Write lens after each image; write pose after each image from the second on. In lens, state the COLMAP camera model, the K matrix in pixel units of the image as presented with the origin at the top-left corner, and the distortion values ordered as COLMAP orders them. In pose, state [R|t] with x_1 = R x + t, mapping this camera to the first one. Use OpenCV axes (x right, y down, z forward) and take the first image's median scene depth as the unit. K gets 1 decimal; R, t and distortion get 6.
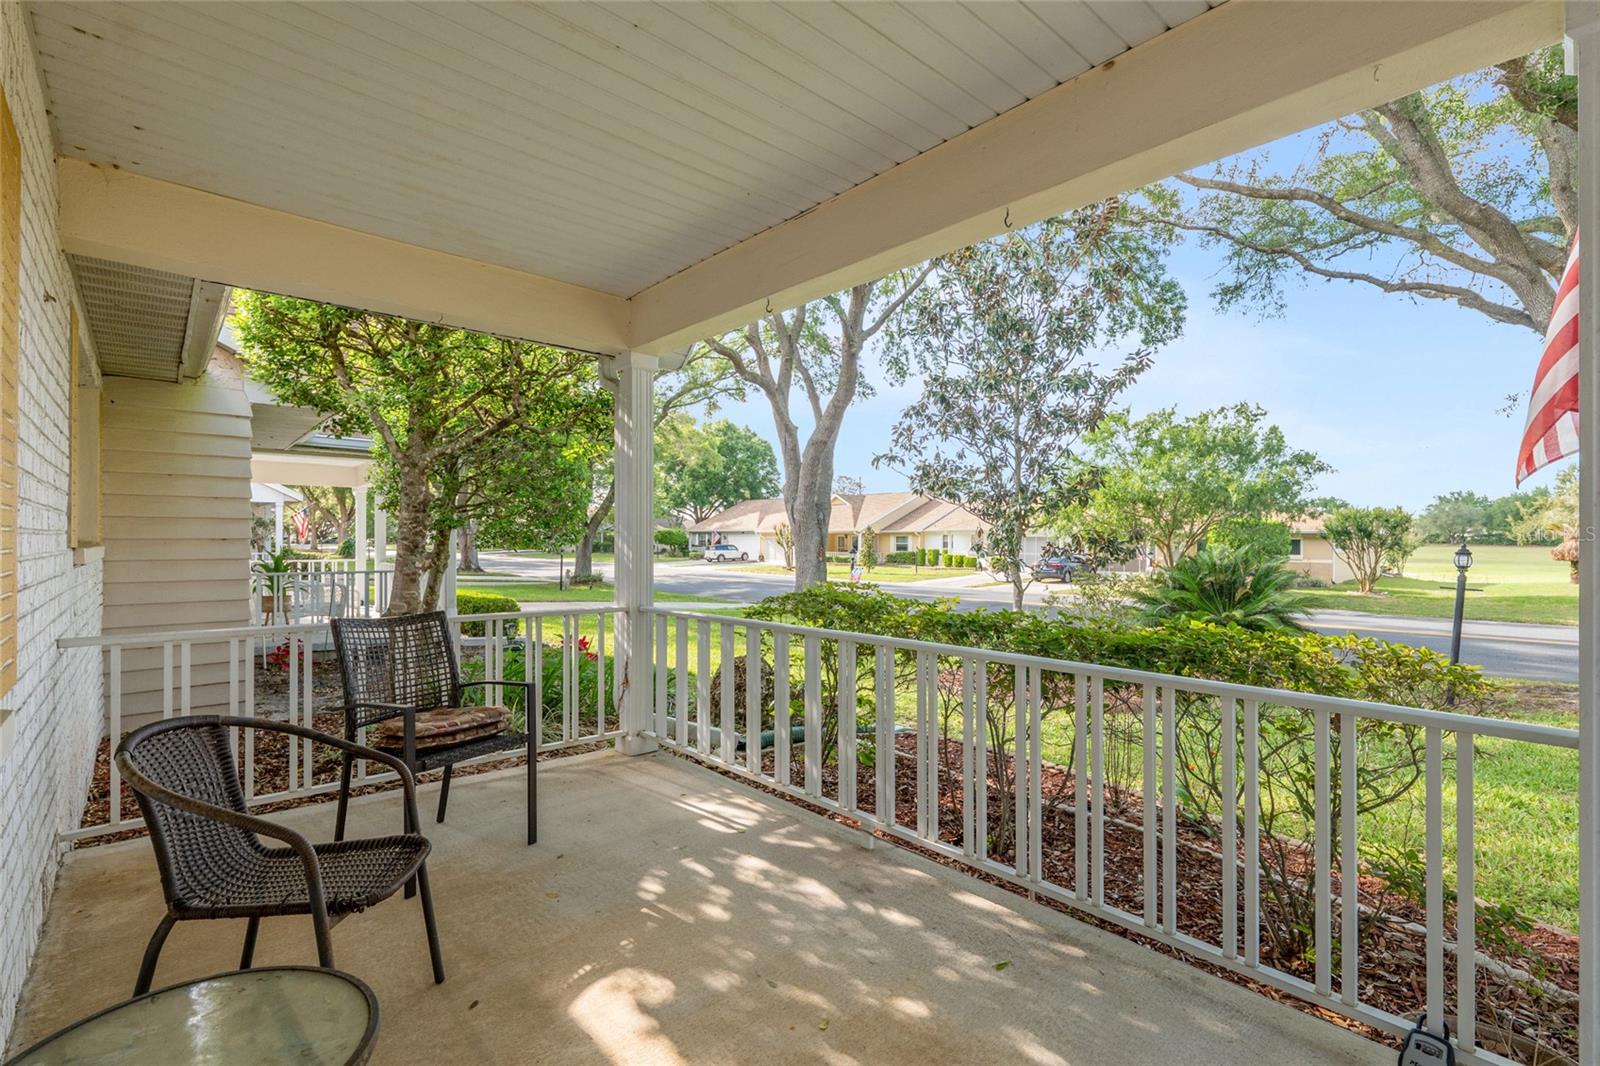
lens RADIAL K [[731.5, 0, 802.7], [0, 731.5, 535.1], [0, 0, 1]] dist [0.003663, -0.000159]
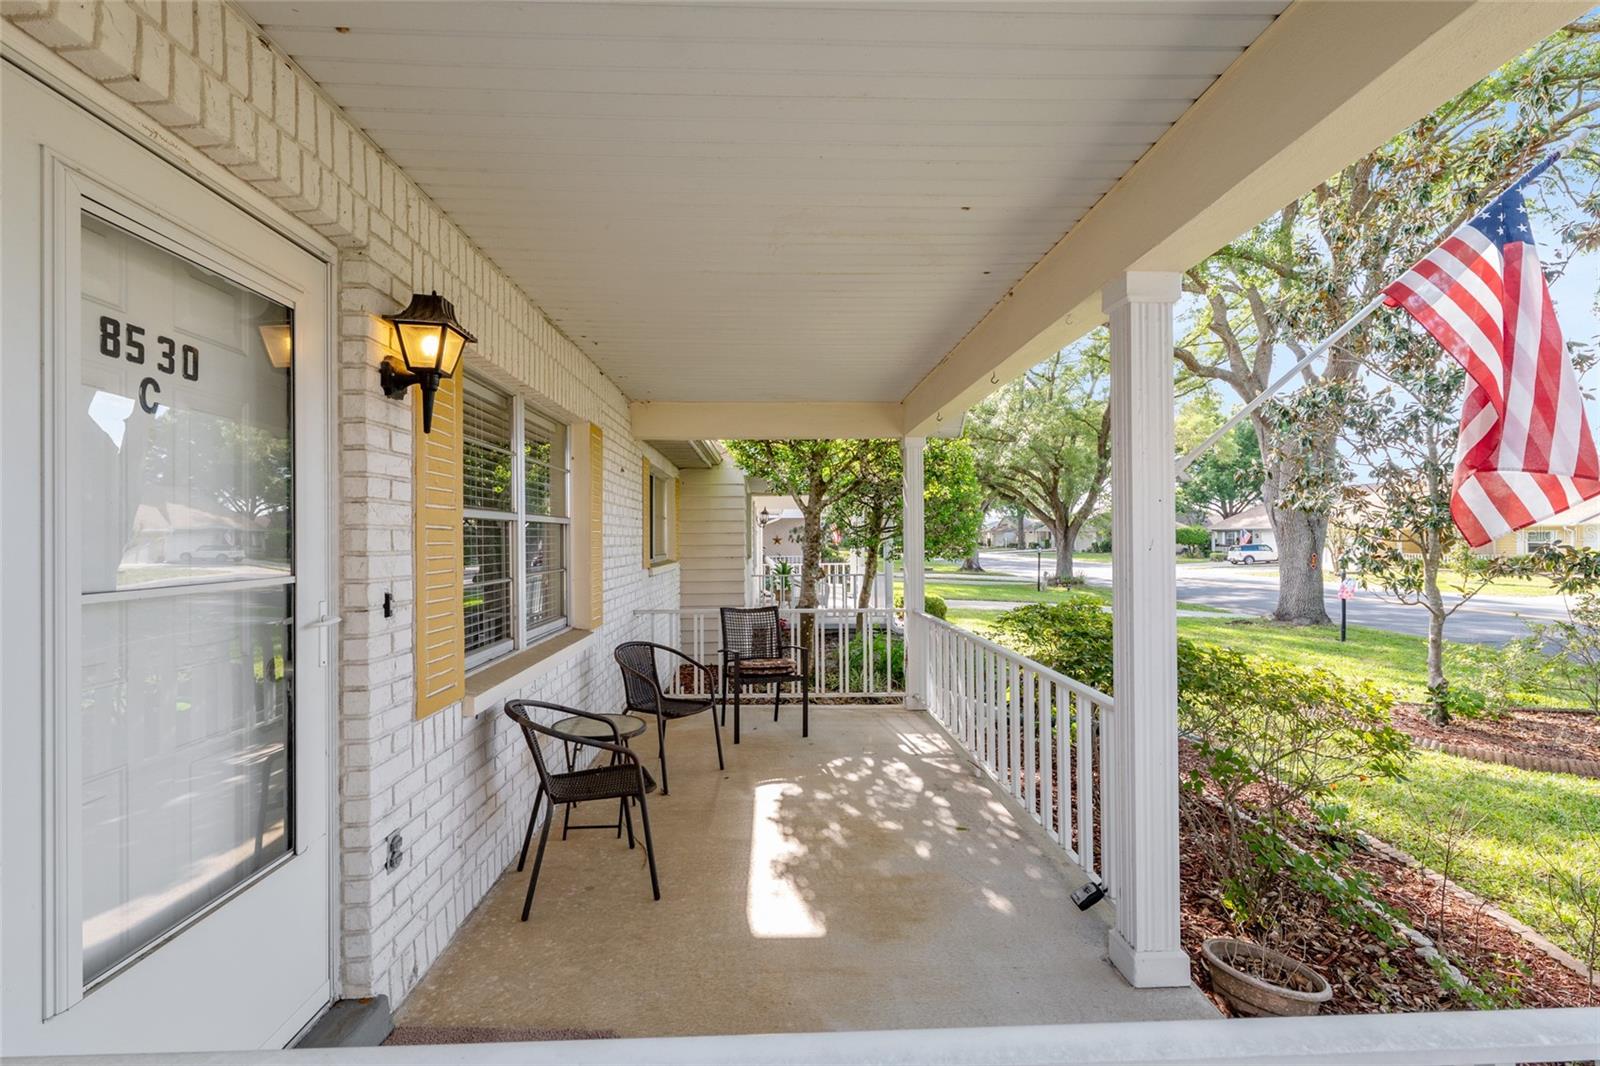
lens RADIAL K [[731.5, 0, 797.6], [0, 731.5, 537.2], [0, 0, 1]] dist [0.003663, -0.000159]
pose [[0.773456, -0.010549, -0.633762, 0.263589], [0.013307, 0.999911, -0.000403, -0.024718], [0.633710, -0.008122, 0.773528, -0.140580]]
